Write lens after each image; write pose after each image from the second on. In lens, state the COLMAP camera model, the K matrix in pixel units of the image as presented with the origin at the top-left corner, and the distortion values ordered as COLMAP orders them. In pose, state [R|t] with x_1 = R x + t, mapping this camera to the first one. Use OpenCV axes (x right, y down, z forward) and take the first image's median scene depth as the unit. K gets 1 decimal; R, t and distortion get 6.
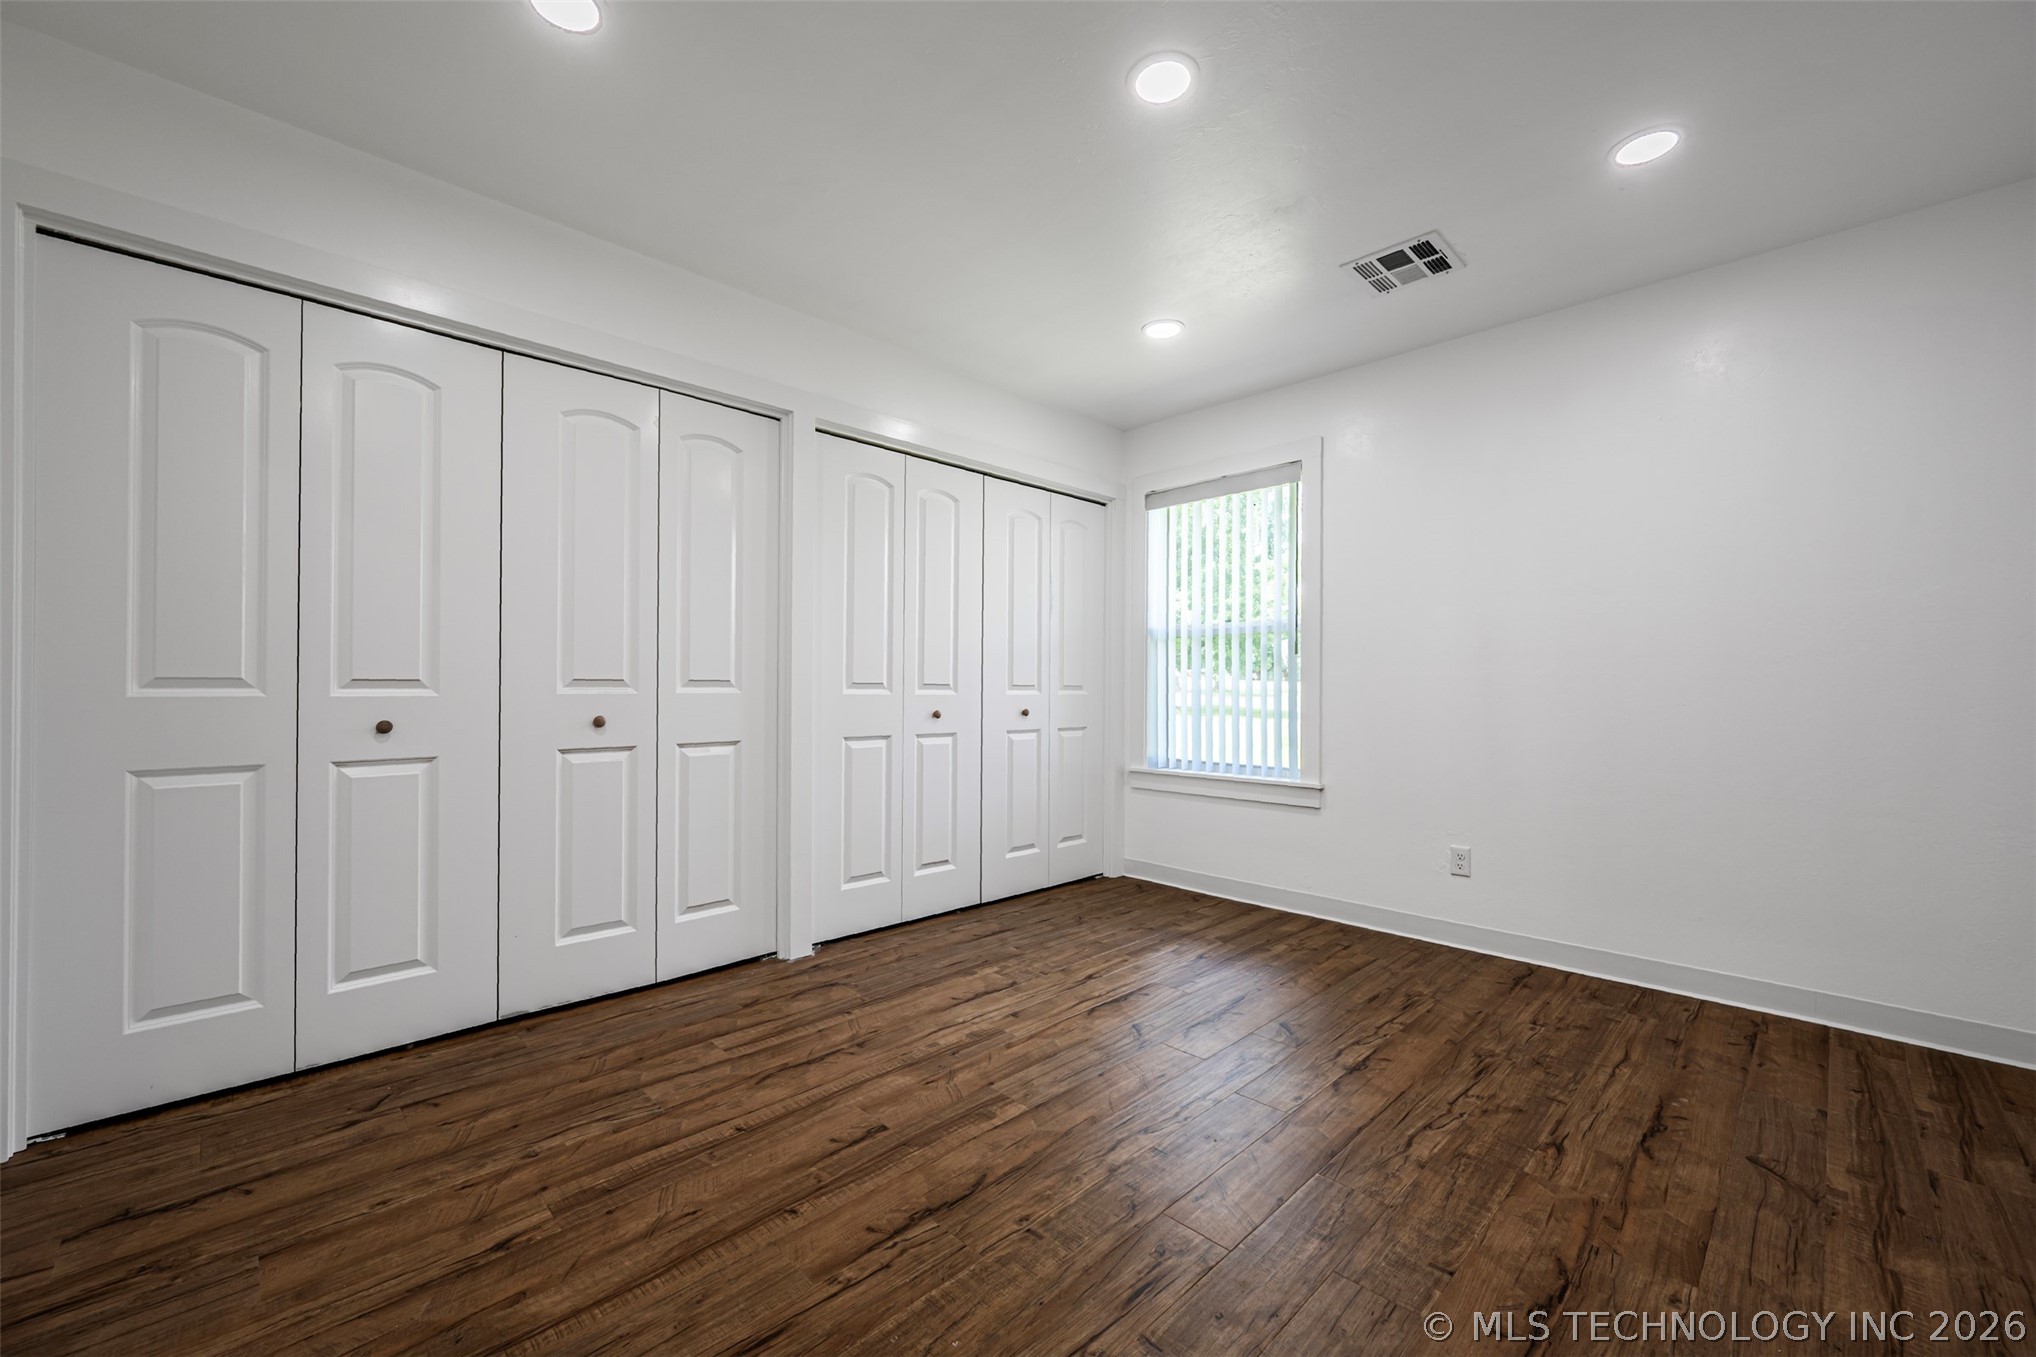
lens RADIAL K [[805.4, 0, 1026.6], [0, 805.4, 681.7], [0, 0, 1]] dist [0.001459, 0.000161]
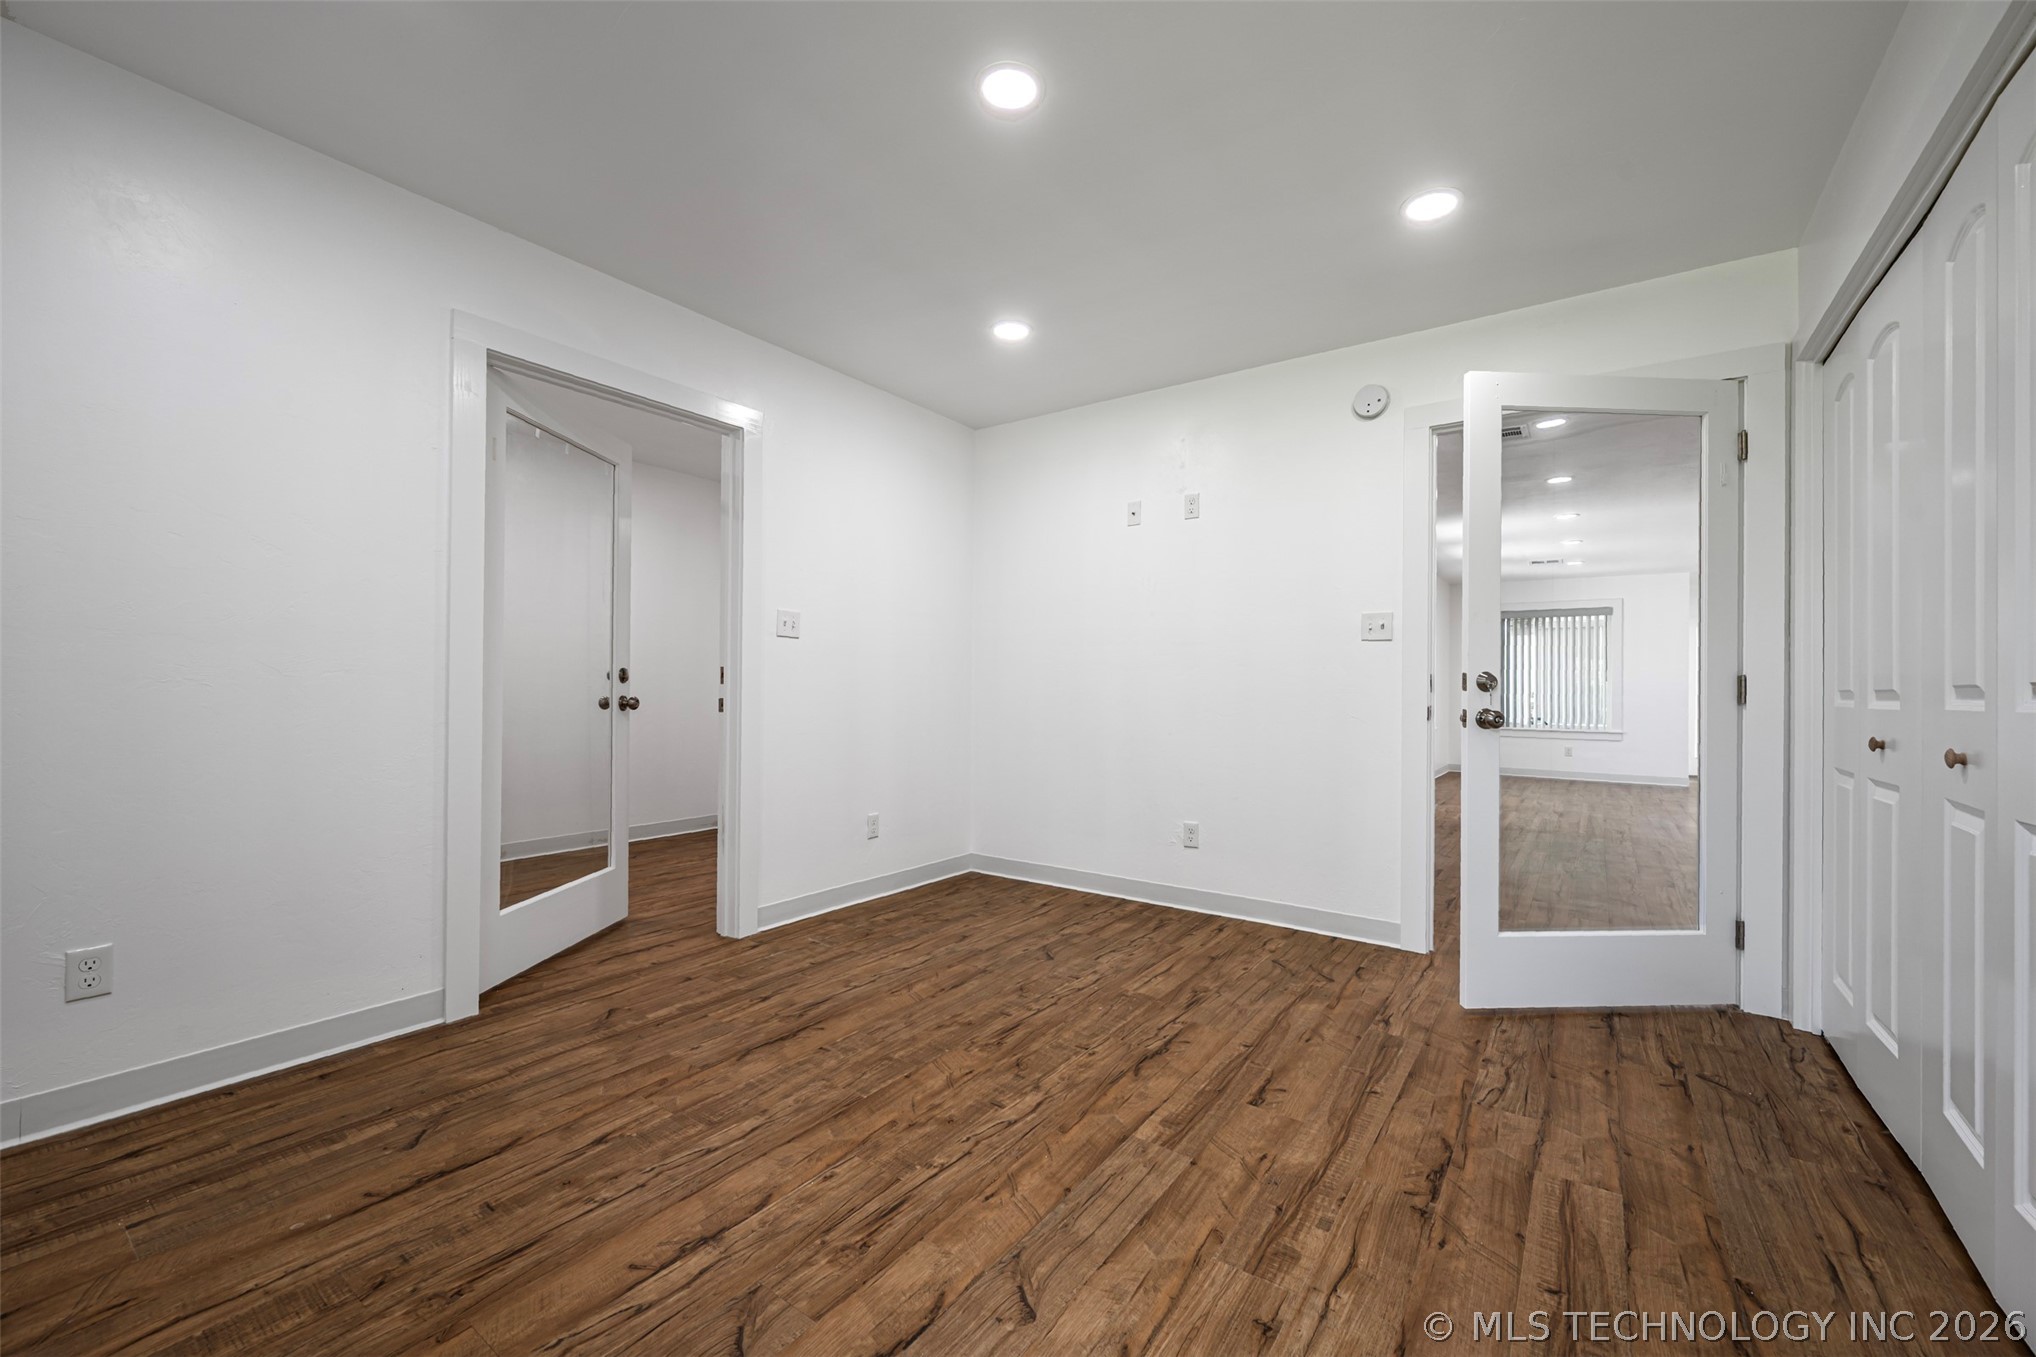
lens RADIAL K [[805.4, 0, 1022.9], [0, 805.4, 682.4], [0, 0, 1]] dist [0.001459, 0.000161]
pose [[-0.985879, -0.016827, -0.166612, 0.299490], [-0.014711, 0.999795, -0.013922, 0.017149], [0.166812, -0.011274, -0.985924, 1.945412]]
